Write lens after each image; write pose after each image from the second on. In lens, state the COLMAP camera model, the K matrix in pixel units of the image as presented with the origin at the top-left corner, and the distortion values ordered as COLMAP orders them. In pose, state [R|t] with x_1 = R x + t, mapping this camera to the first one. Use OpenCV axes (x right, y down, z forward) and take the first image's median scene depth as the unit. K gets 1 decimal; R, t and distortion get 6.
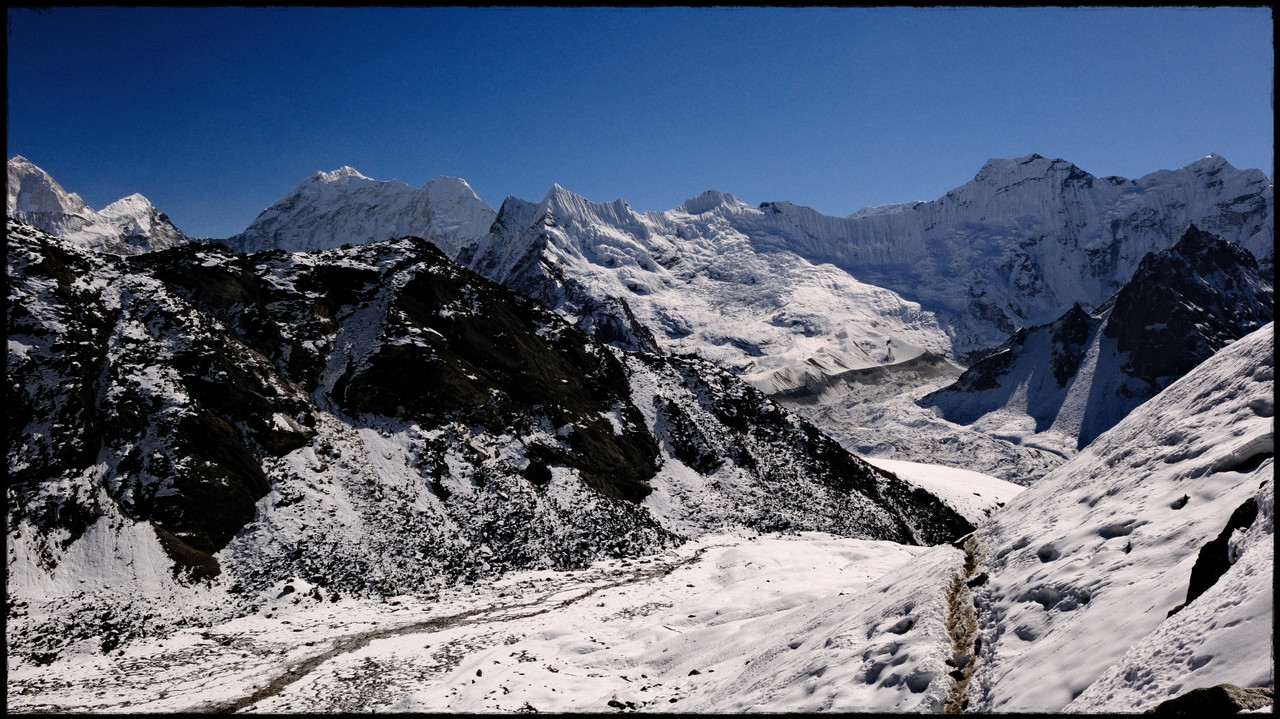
lens RADIAL K [[1154.5, 0, 618.1], [0, 1154.5, 358.9], [0, 0, 1]] dist [-0.013638, 0.001910]
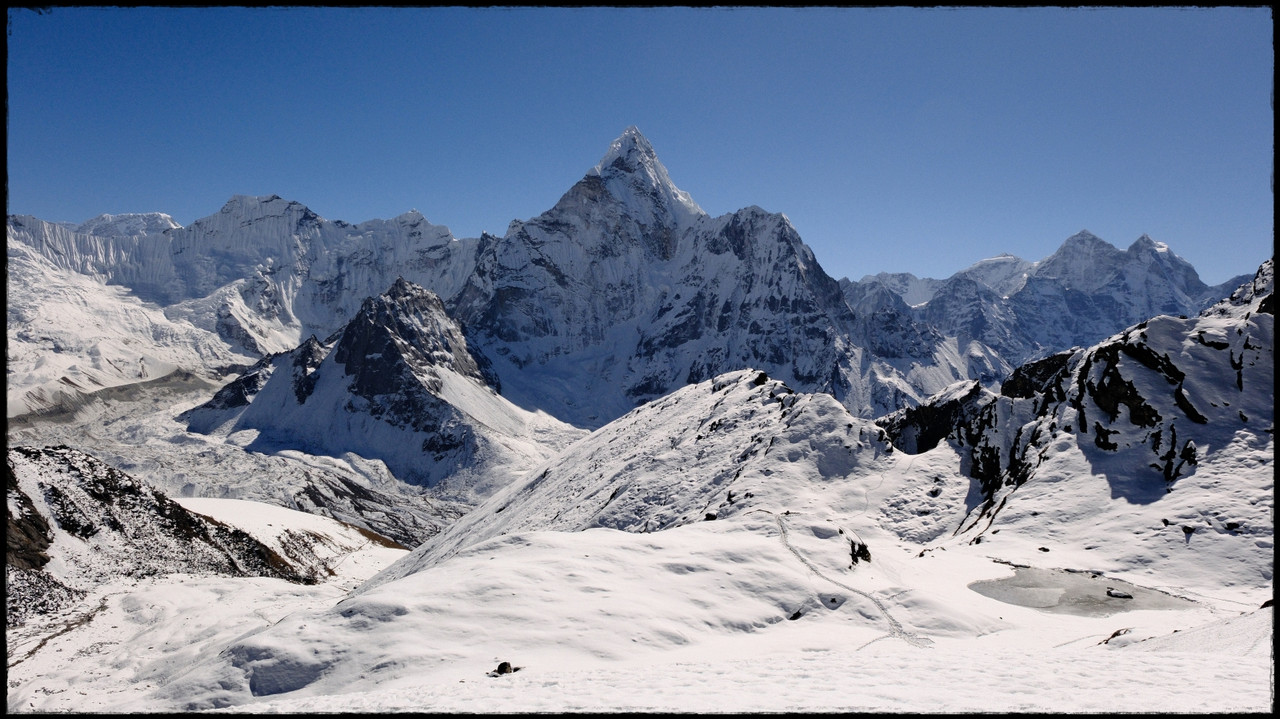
lens RADIAL K [[1018.1, 0, 640.0], [0, 1018.1, 359.5], [0, 0, 1]] dist [-0.009301, -0.003666]
pose [[0.766275, 0.005333, 0.642491, -0.023057], [-0.003386, 0.999985, -0.004261, -0.013128], [-0.642504, 0.001090, 0.766281, -0.040355]]
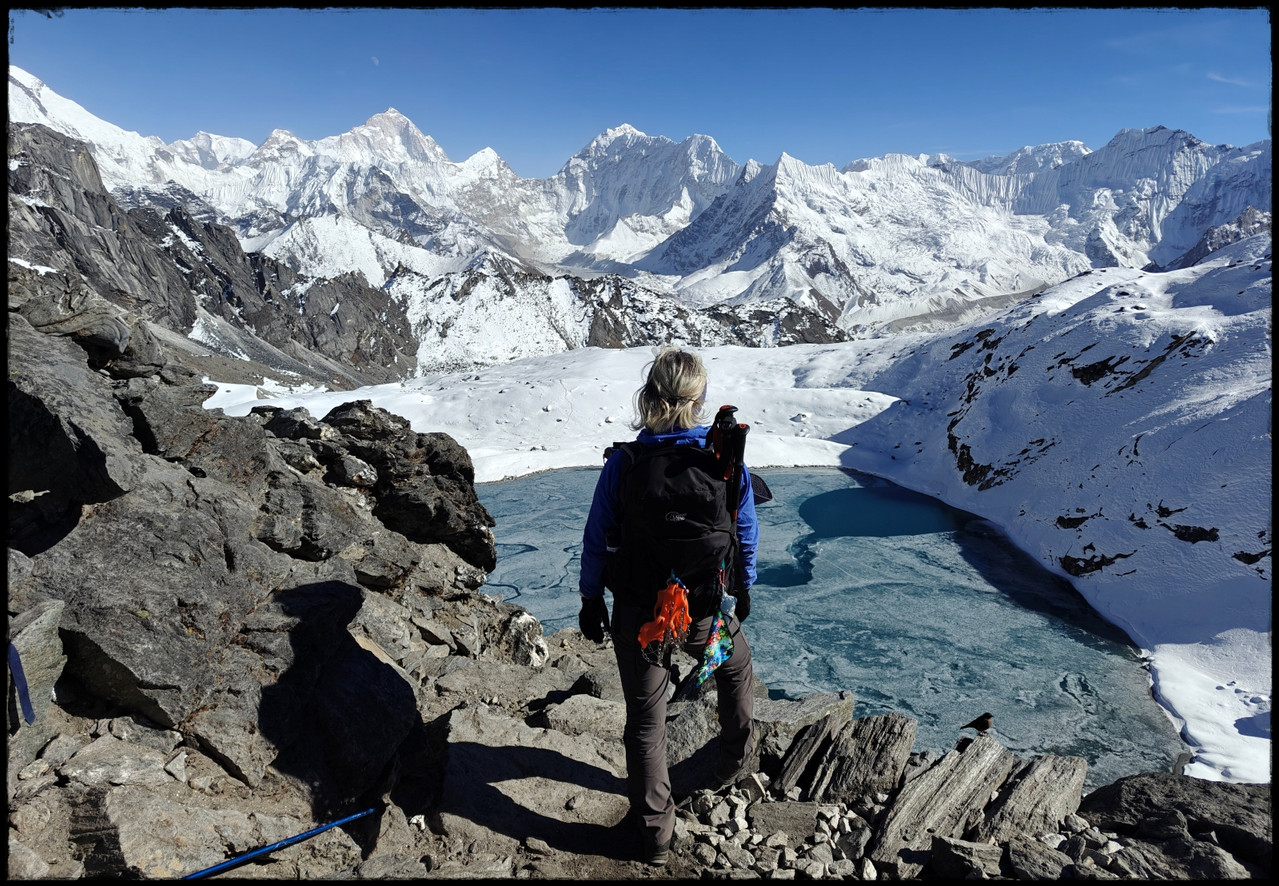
lens RADIAL K [[827.4, 0, 639.5], [0, 827.4, 443.0], [0, 0, 1]] dist [-0.001864, 0.000155]
pose [[0.979257, 0.067569, -0.191025, -0.014086], [-0.025596, 0.976459, 0.214178, -0.021655], [0.201000, -0.204845, 0.957934, -0.125222]]
